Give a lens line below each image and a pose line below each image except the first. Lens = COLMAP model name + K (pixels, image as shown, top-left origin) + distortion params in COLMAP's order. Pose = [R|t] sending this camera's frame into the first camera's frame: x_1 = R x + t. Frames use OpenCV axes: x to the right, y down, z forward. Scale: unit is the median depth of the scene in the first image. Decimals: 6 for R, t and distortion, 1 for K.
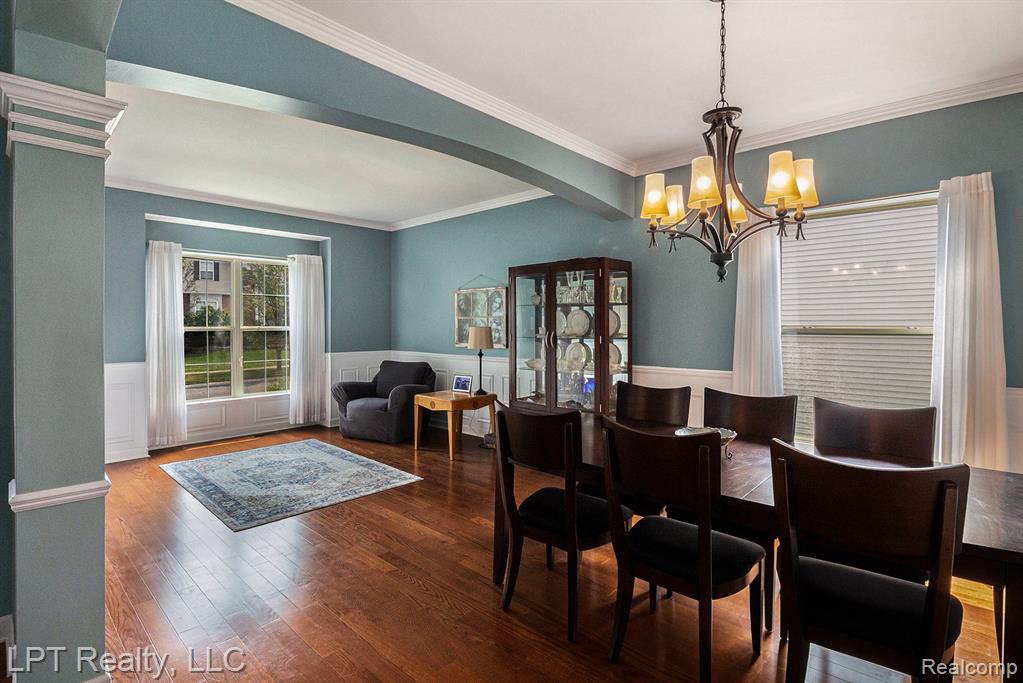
lens RADIAL K [[499.3, 0, 501.7], [0, 499.3, 325.6], [0, 0, 1]] dist [-0.003169, -0.005410]
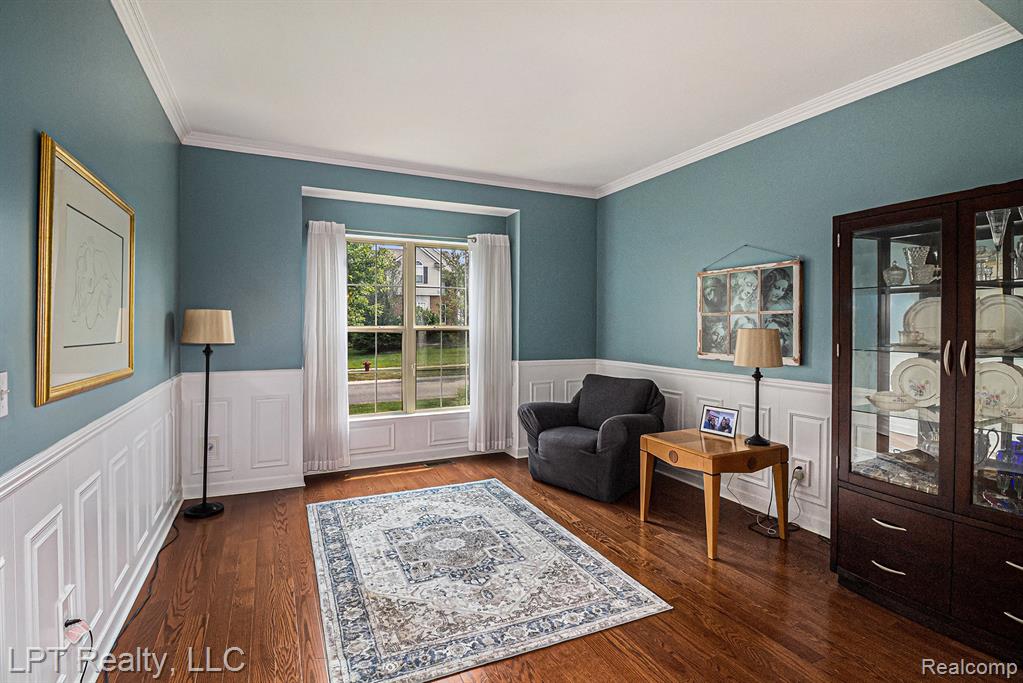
lens RADIAL K [[499.3, 0, 498.9], [0, 499.3, 322.3], [0, 0, 1]] dist [-0.003169, -0.005410]
pose [[0.927832, 0.002389, -0.372991, -0.101213], [-0.004363, 0.999981, -0.004447, -0.001051], [0.372973, 0.005754, 0.927824, 0.328485]]
